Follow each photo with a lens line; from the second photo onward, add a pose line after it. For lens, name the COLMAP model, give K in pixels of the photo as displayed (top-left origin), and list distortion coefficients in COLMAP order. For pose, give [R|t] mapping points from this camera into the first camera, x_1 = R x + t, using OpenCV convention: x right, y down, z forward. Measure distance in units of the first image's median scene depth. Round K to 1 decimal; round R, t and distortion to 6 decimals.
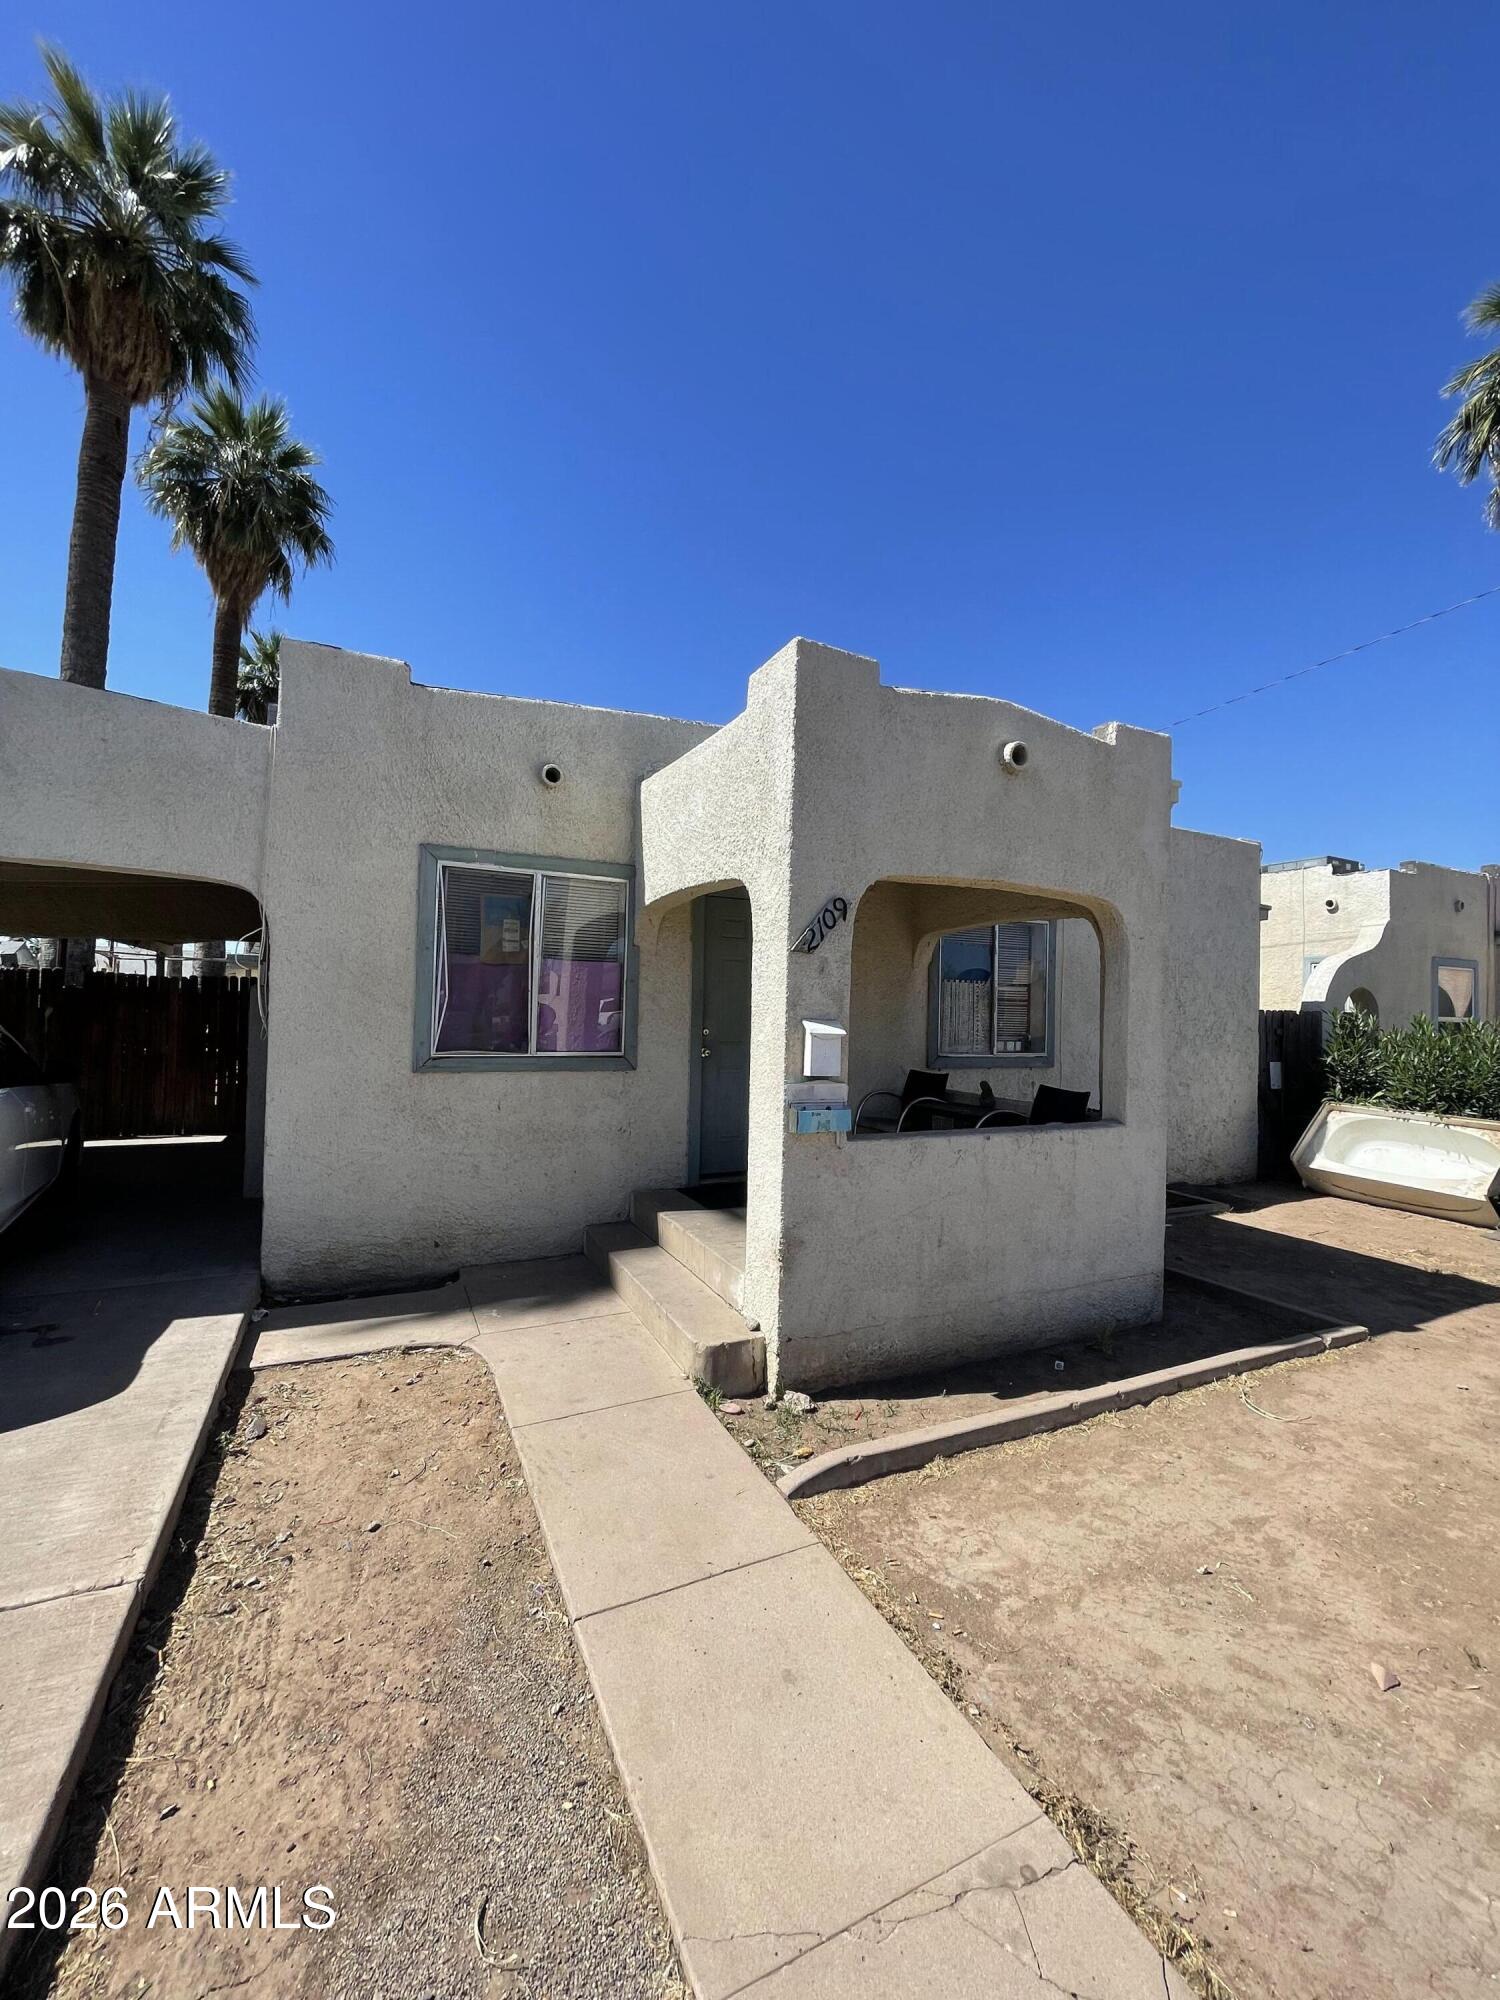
lens RADIAL K [[803.6, 0, 753.1], [0, 803.6, 998.0], [0, 0, 1]] dist [-0.000741, -0.000063]
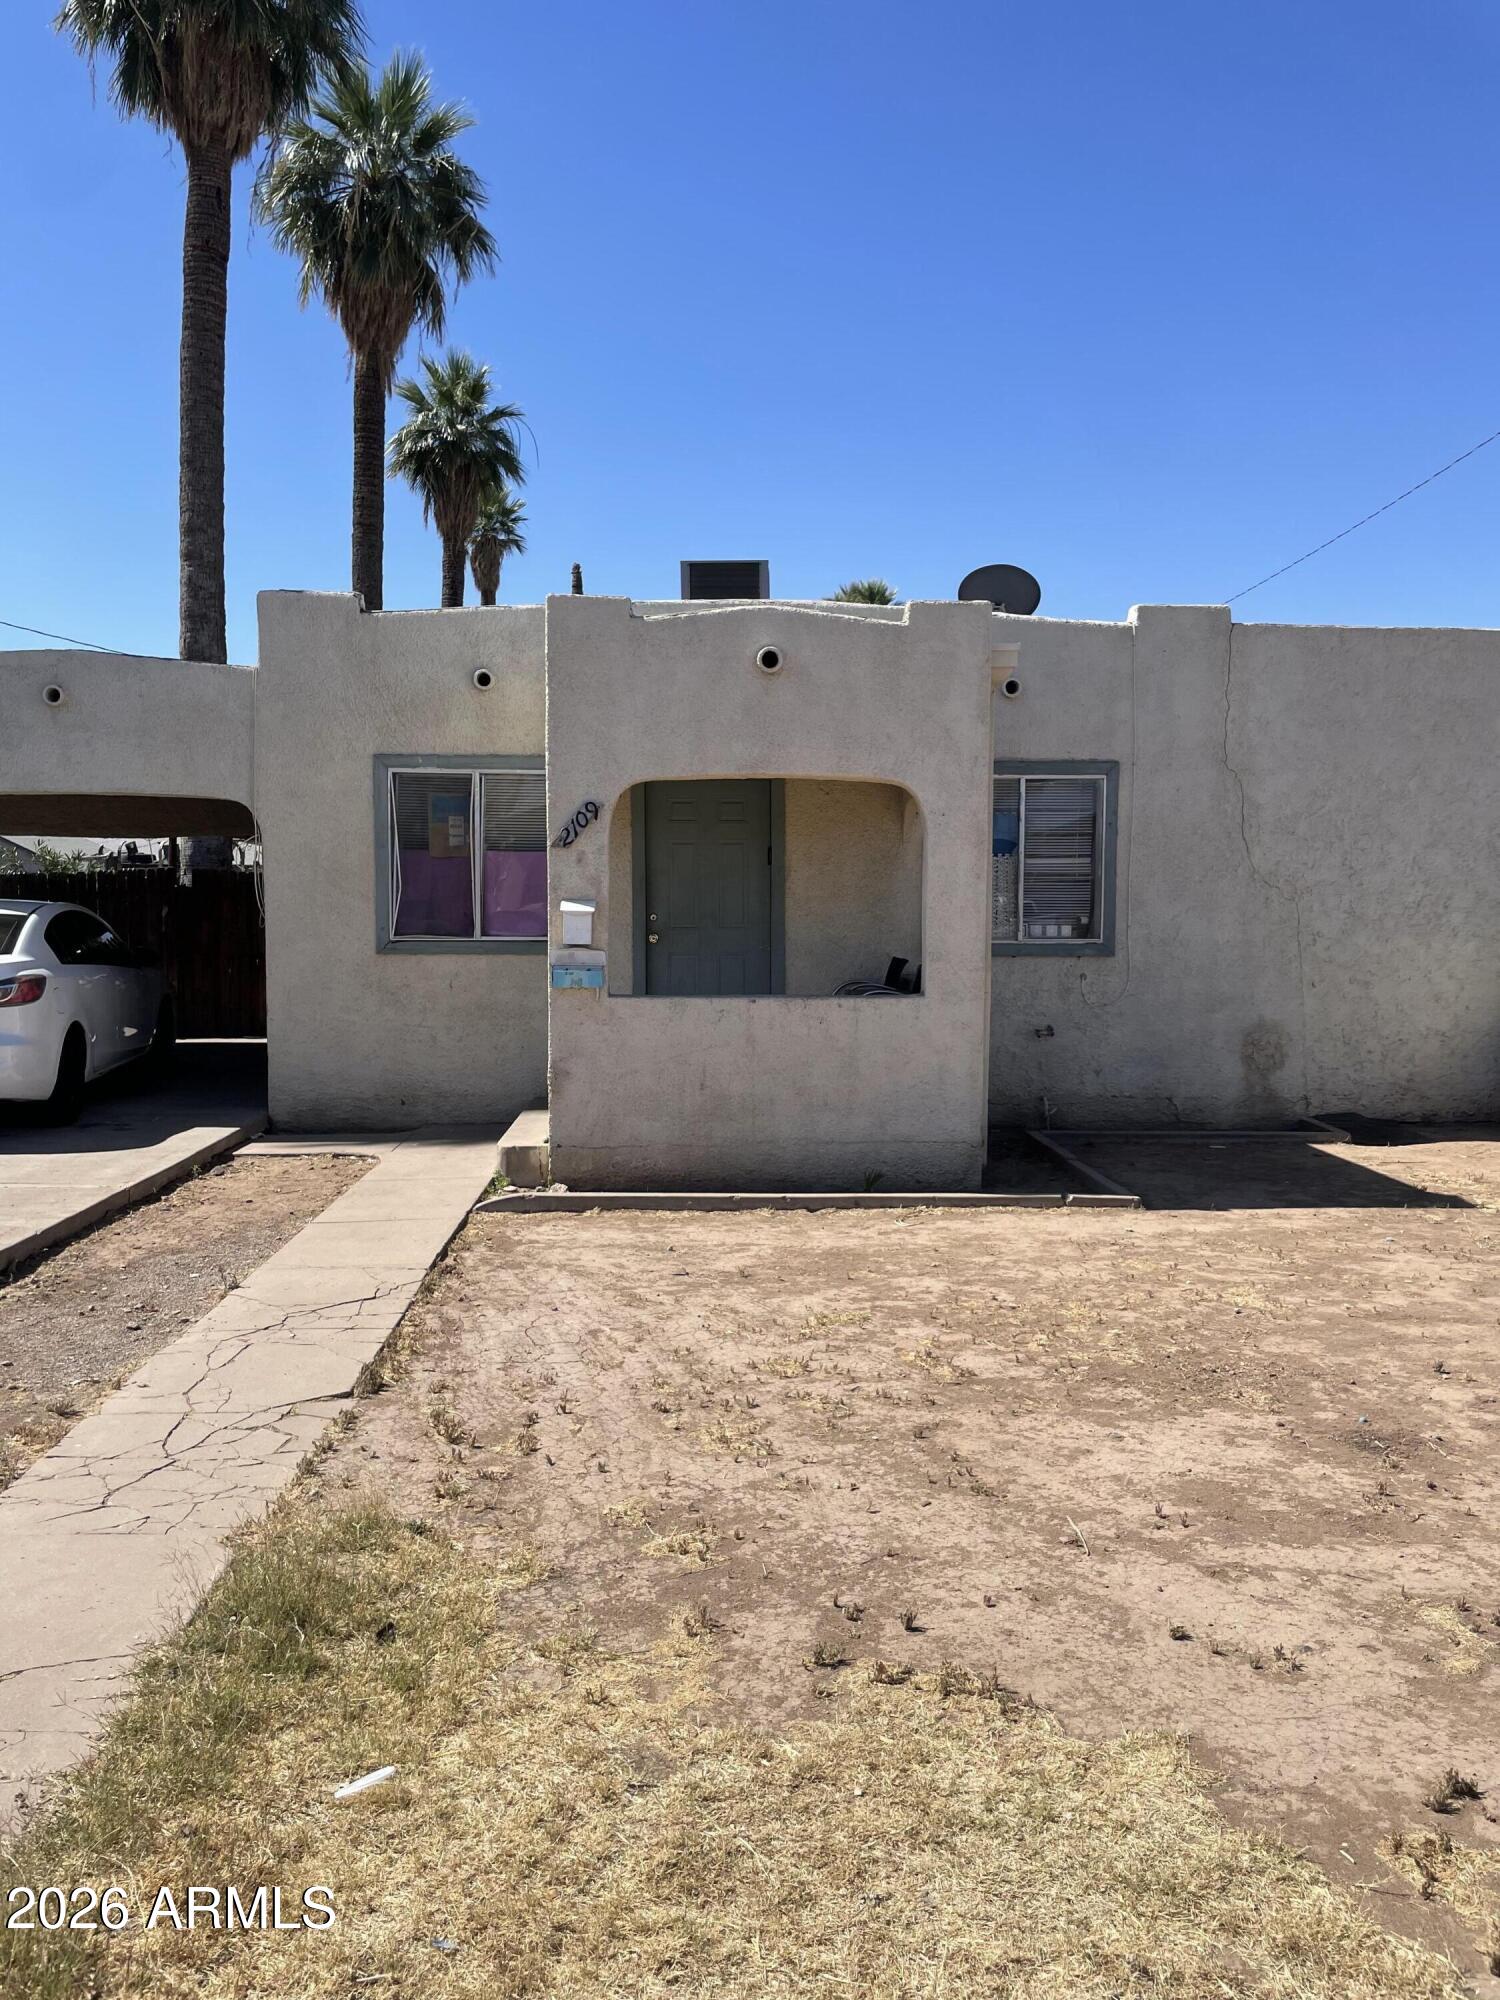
lens RADIAL K [[1518.4, 0, 760.6], [0, 1518.4, 990.3], [0, 0, 1]] dist [0.091602, -0.122834]
pose [[0.919747, 0.002146, -0.392505, 0.933460], [0.026307, 0.997399, 0.067099, 0.011366], [0.391629, -0.072040, 0.917299, -0.794932]]
